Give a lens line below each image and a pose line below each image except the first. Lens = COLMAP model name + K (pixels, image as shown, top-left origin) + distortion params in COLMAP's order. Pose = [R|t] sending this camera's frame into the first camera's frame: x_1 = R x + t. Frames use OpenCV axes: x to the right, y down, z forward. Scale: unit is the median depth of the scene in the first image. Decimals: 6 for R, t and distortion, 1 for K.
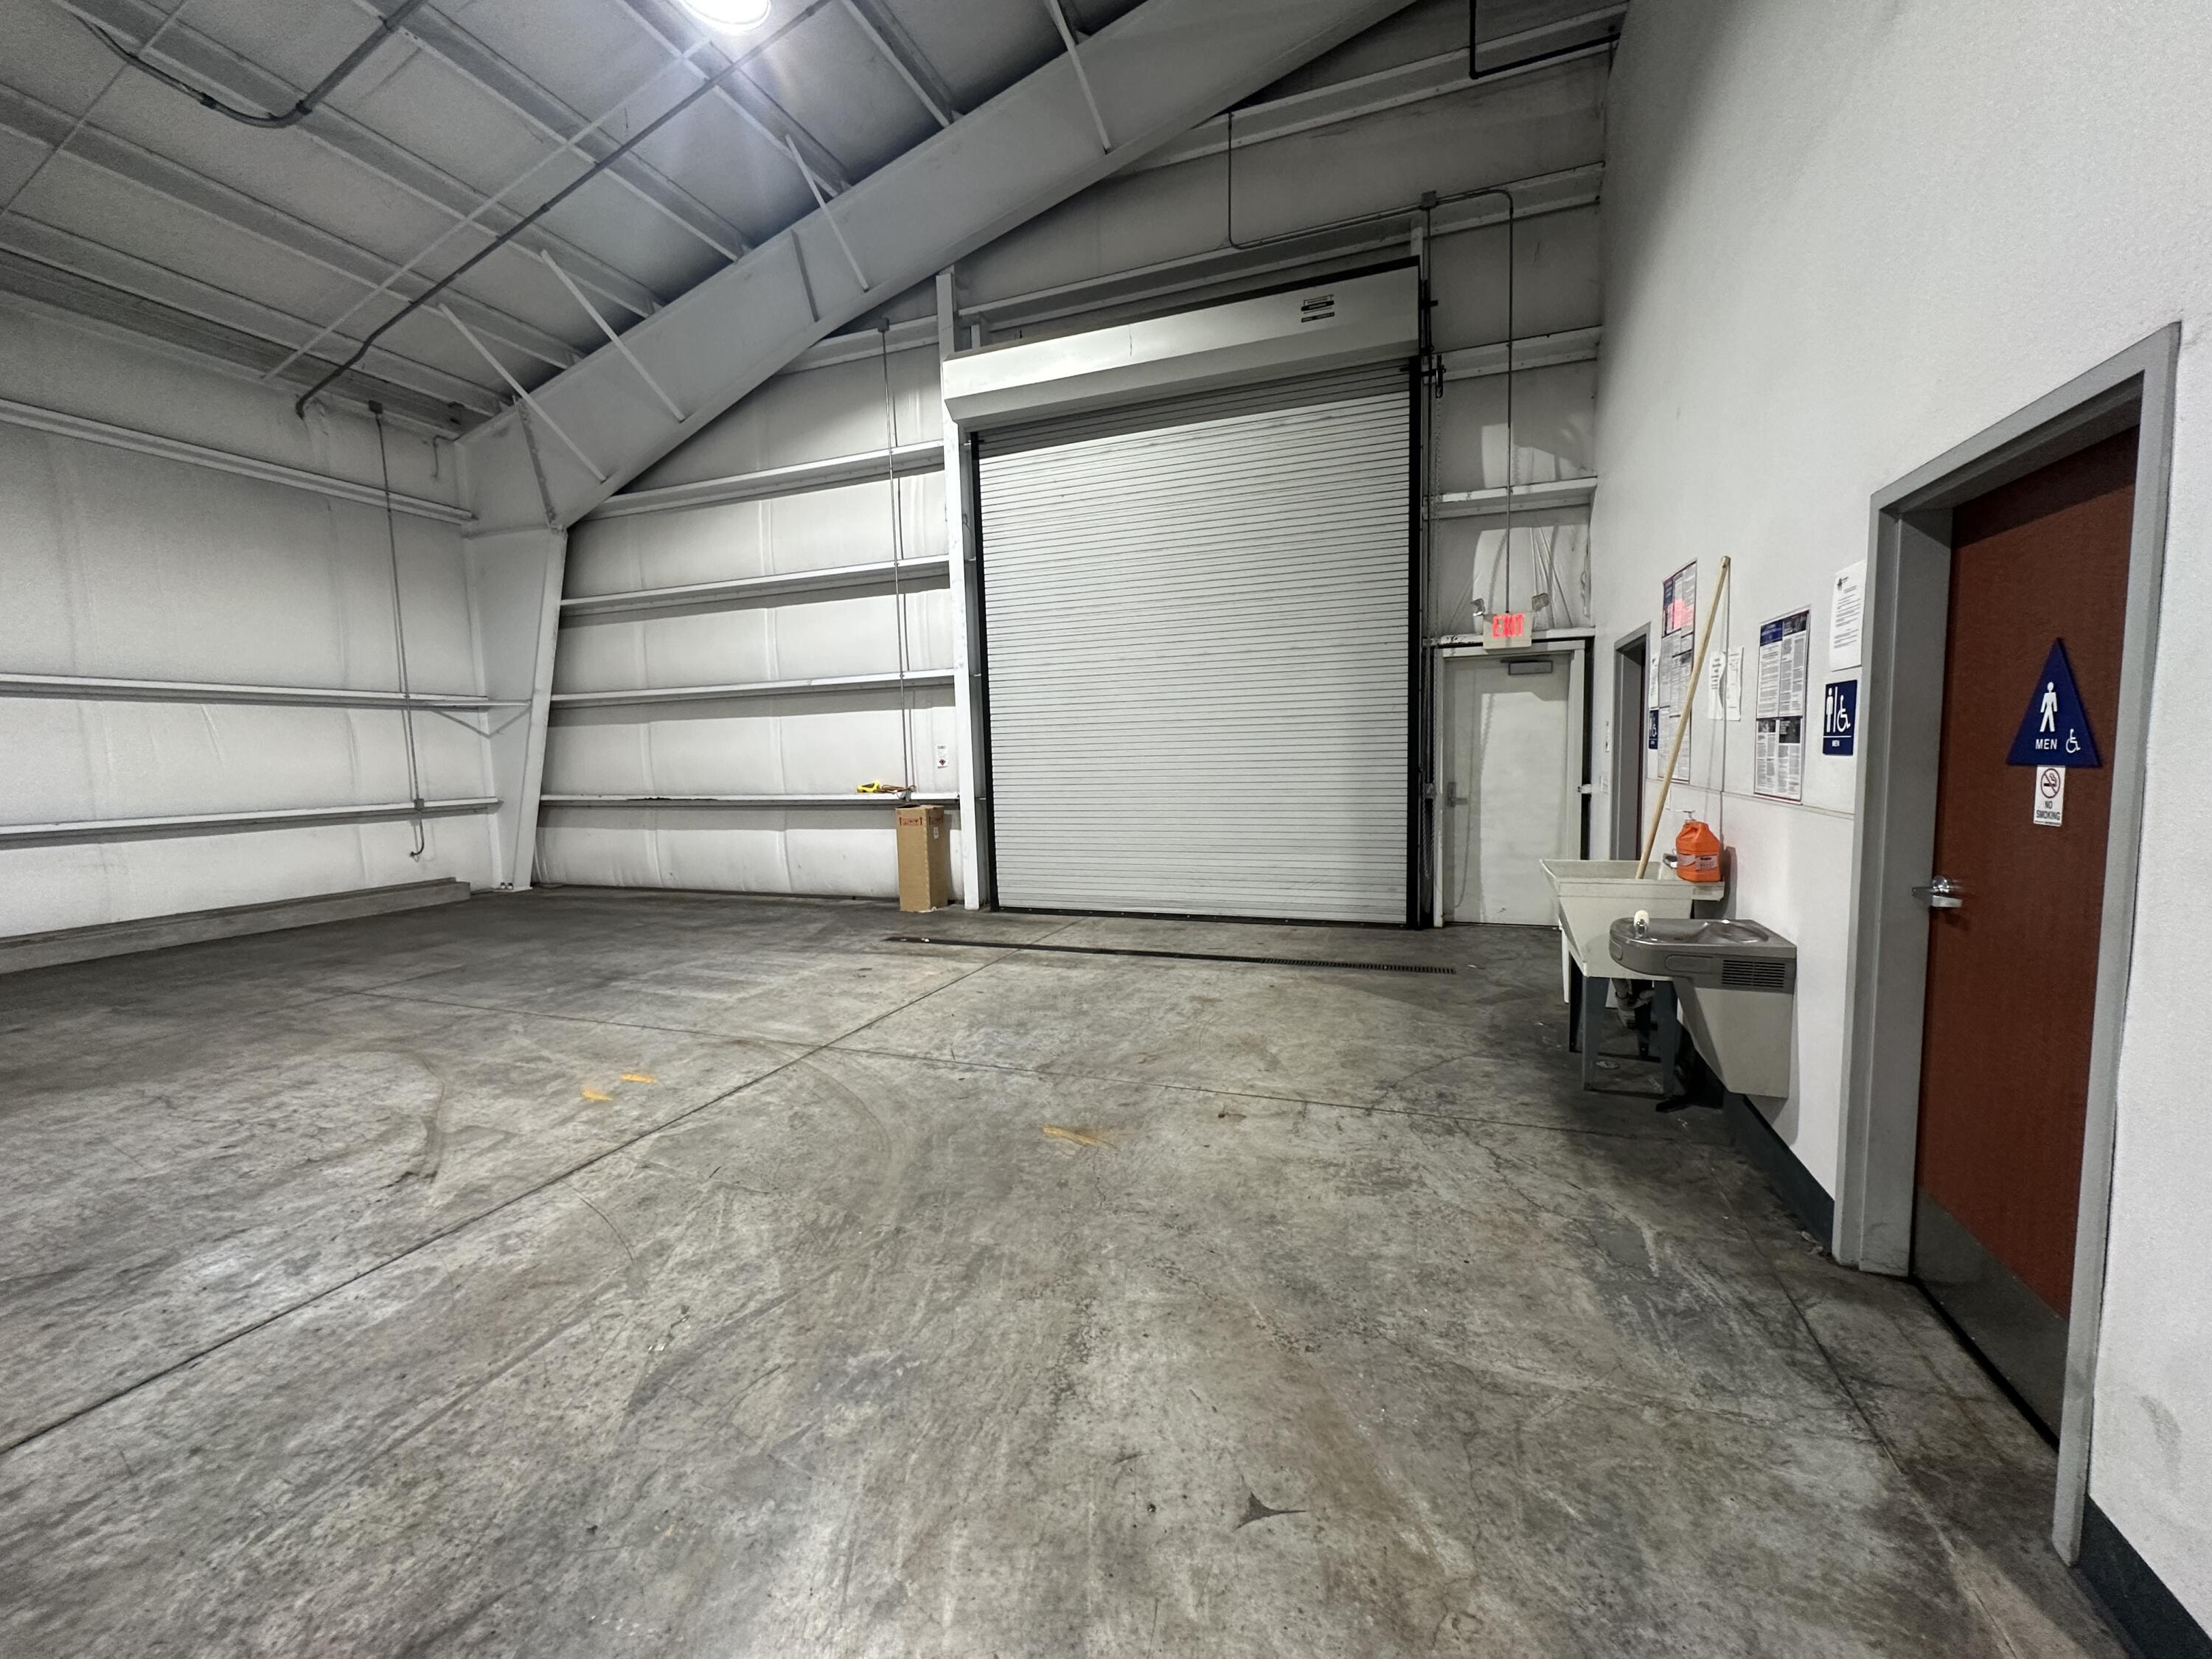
lens RADIAL K [[882.6, 0, 1097.5], [0, 882.6, 826.8], [0, 0, 1]] dist [-0.005460, 0.000635]
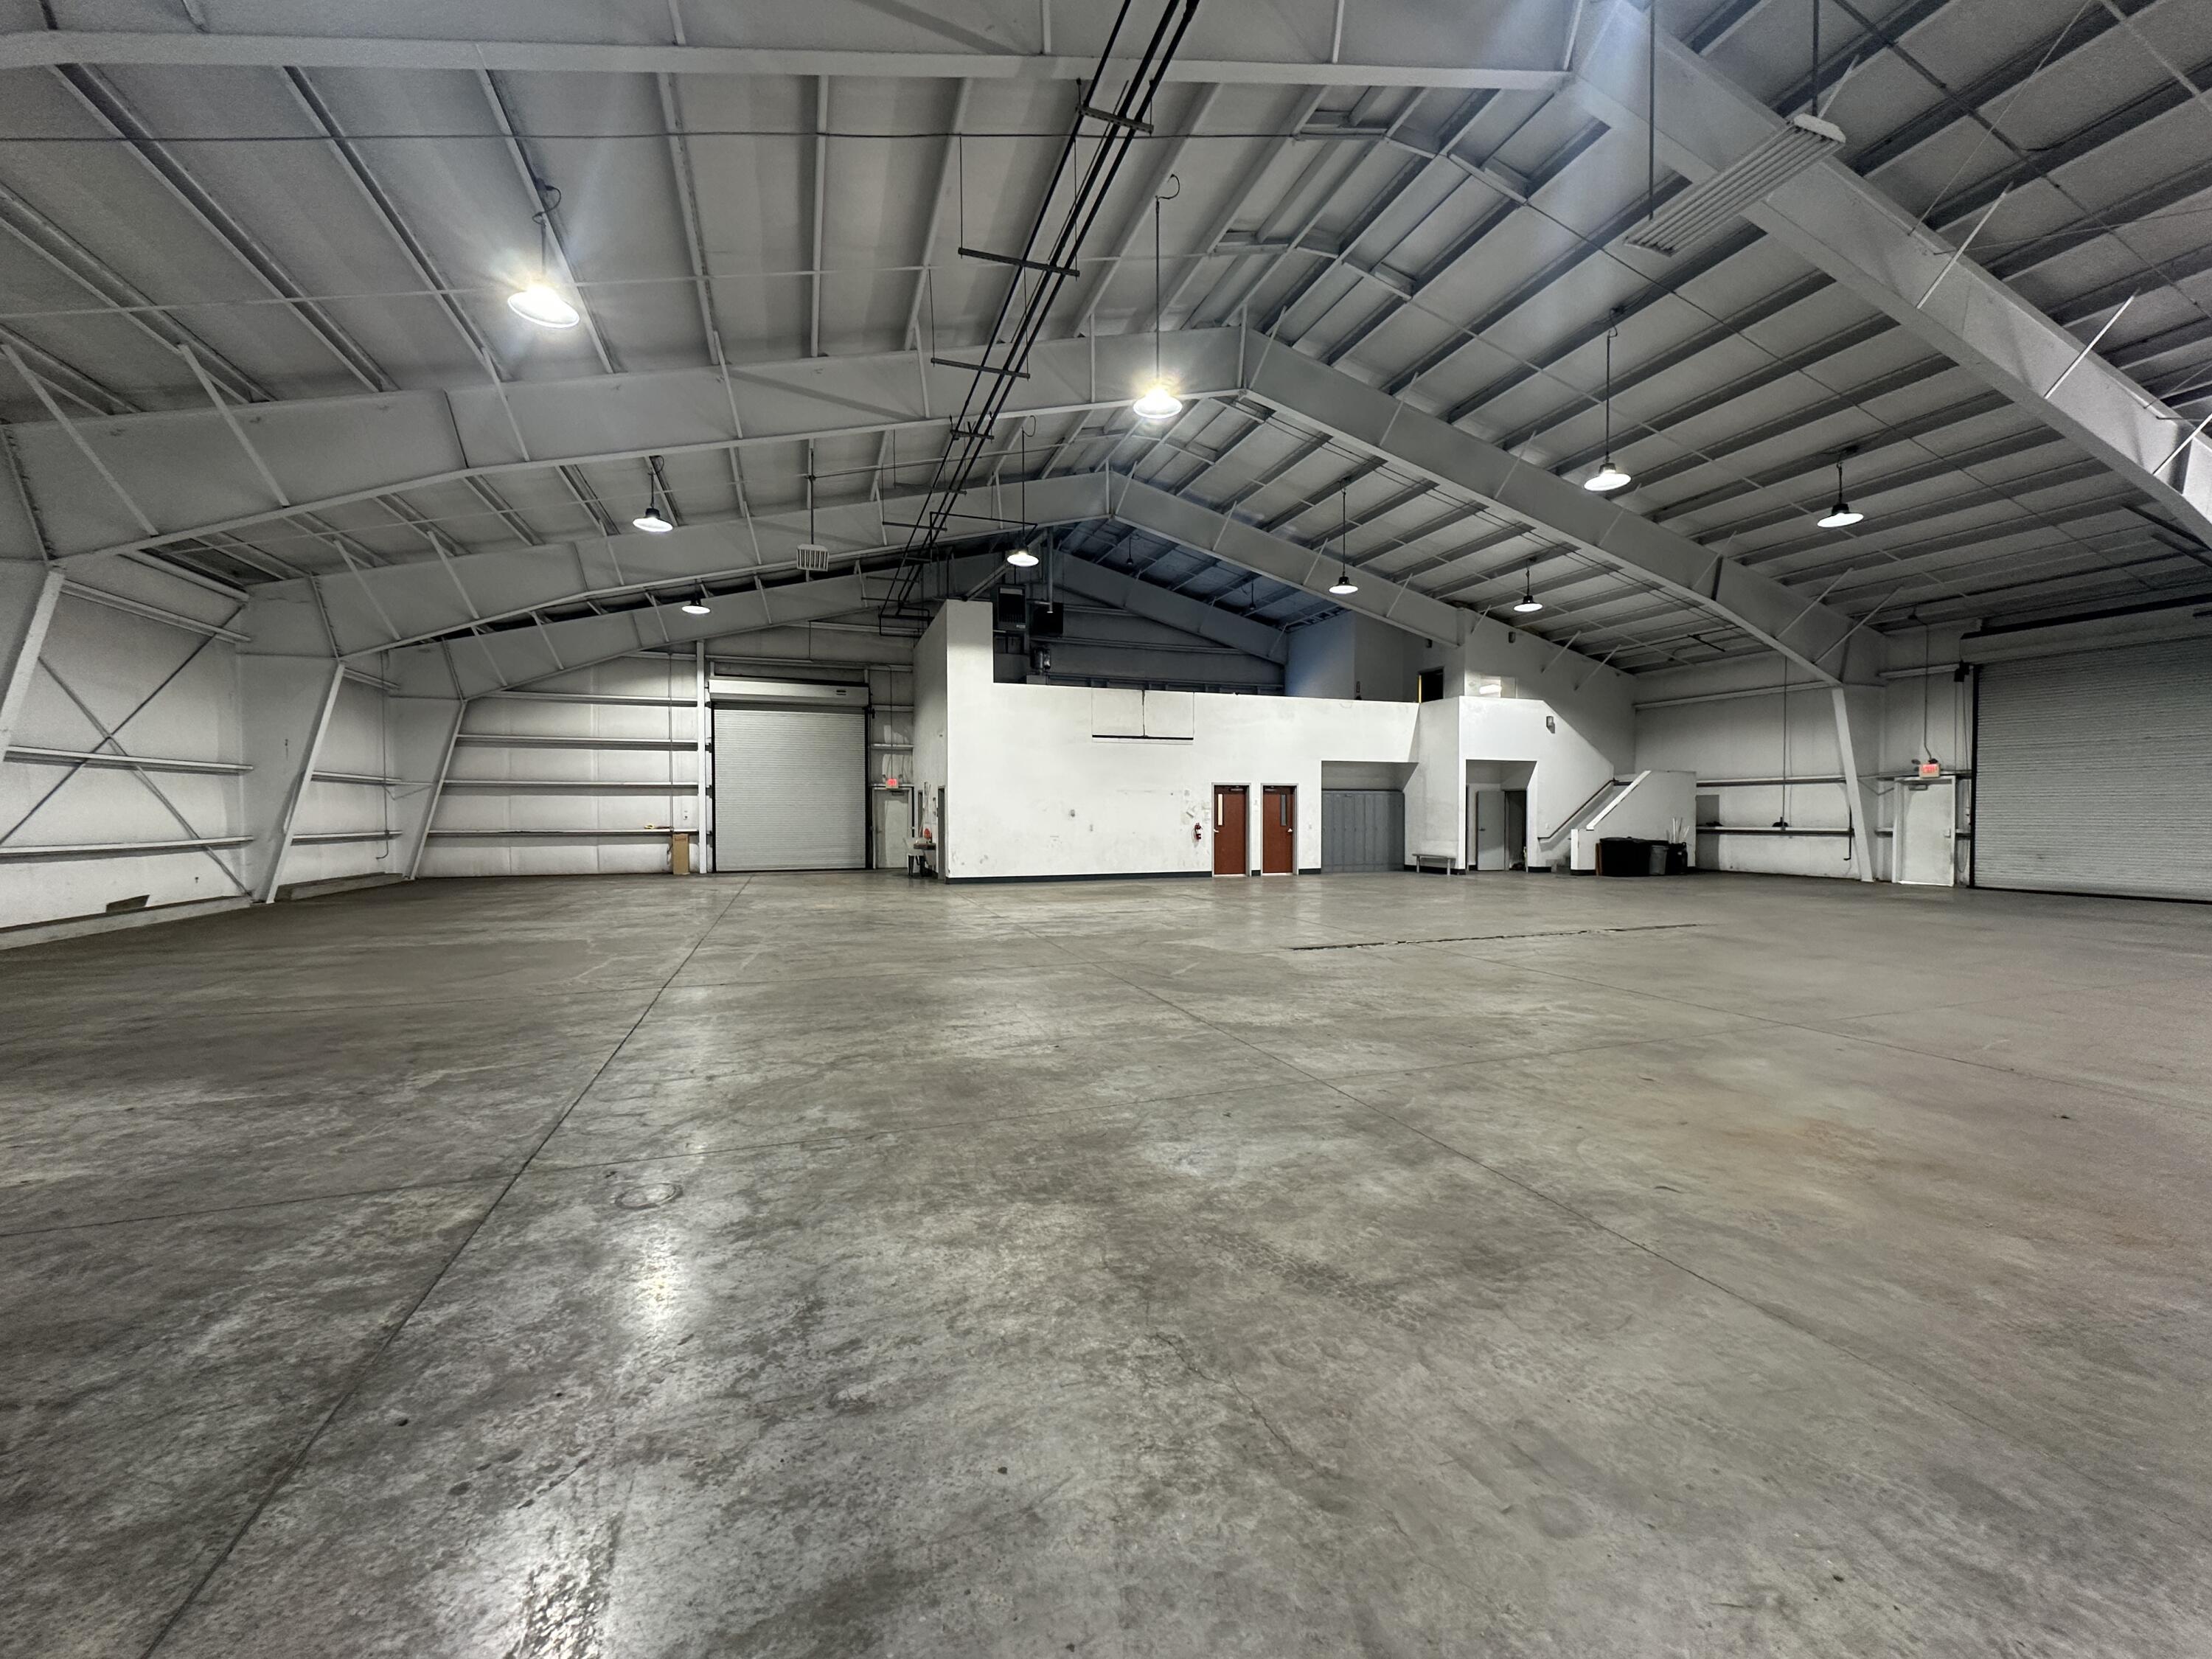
lens RADIAL K [[880.5, 0, 1107.4], [0, 880.5, 833.0], [0, 0, 1]] dist [-0.004710, -0.000041]
pose [[0.763508, 0.010203, 0.645718, -0.927549], [0.033827, 0.997871, -0.055766, 0.162898], [-0.644912, 0.064420, 0.761537, -1.797181]]
